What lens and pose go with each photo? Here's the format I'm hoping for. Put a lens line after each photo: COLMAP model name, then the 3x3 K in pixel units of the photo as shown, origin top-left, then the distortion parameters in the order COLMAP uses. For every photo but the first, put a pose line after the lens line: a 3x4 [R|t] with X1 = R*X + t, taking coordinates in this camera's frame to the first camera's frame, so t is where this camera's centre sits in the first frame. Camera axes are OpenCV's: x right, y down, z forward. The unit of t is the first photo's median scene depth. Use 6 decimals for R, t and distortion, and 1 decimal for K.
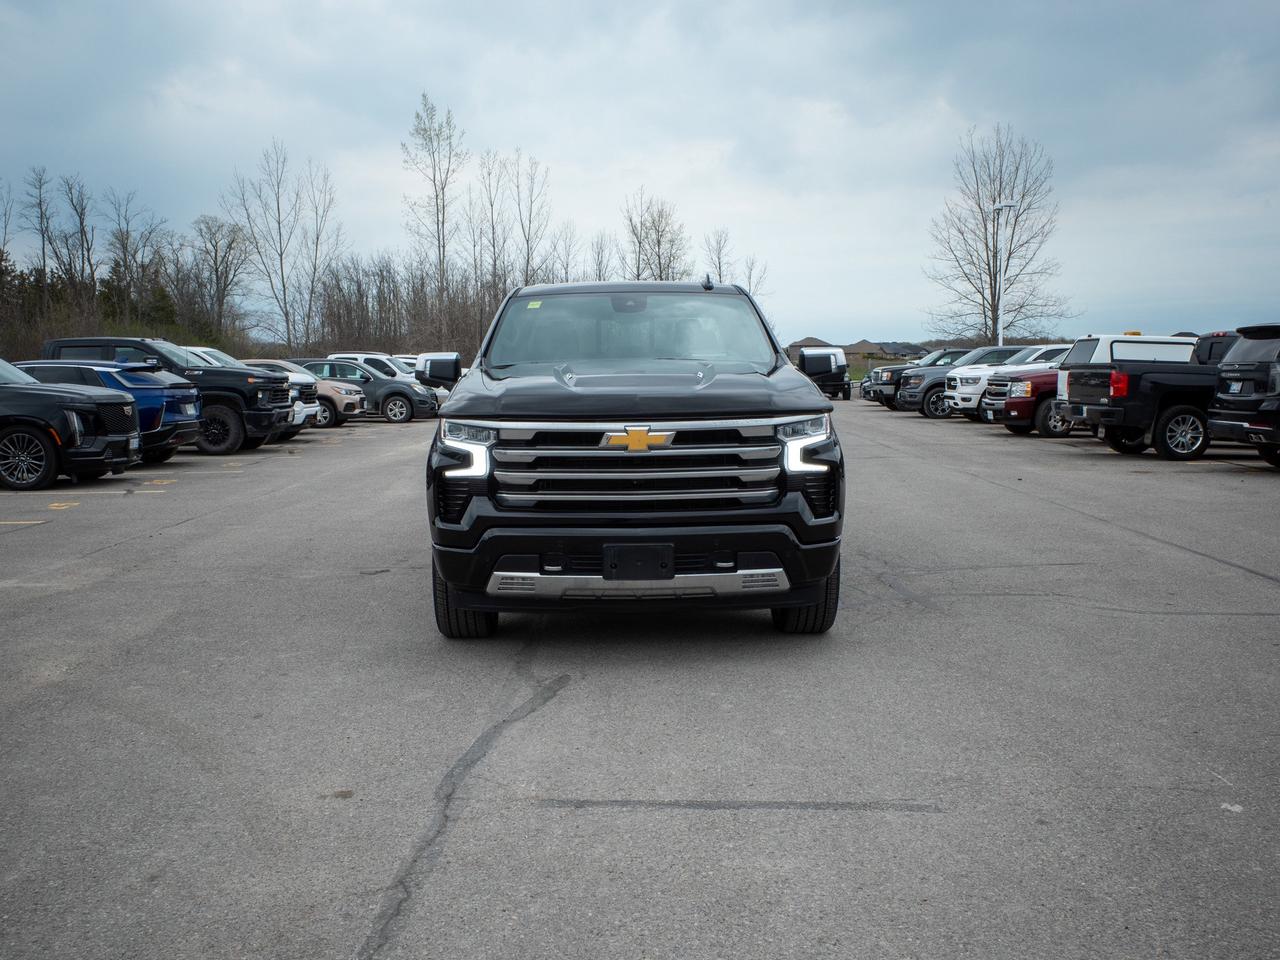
lens RADIAL K [[1377.9, 0, 626.1], [0, 1377.9, 482.9], [0, 0, 1]] dist [-0.058218, 0.007509]
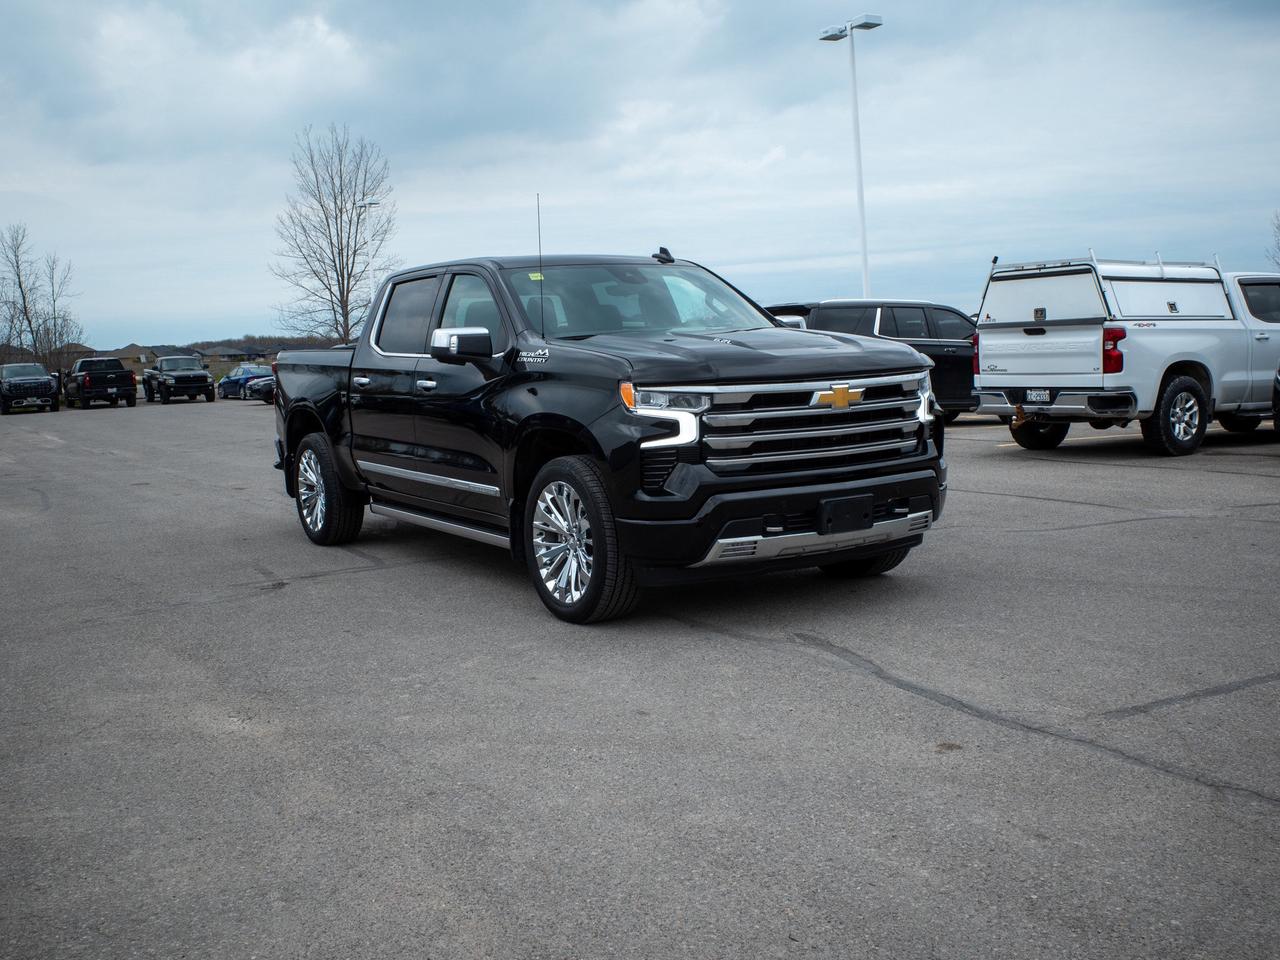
lens RADIAL K [[1377.9, 0, 626.1], [0, 1377.9, 482.9], [0, 0, 1]] dist [-0.058218, 0.007509]
pose [[0.849279, -0.079001, 0.521999, -0.197693], [0.079919, 0.996584, 0.020799, -0.000376], [-0.521859, 0.024054, 0.852692, 0.059479]]
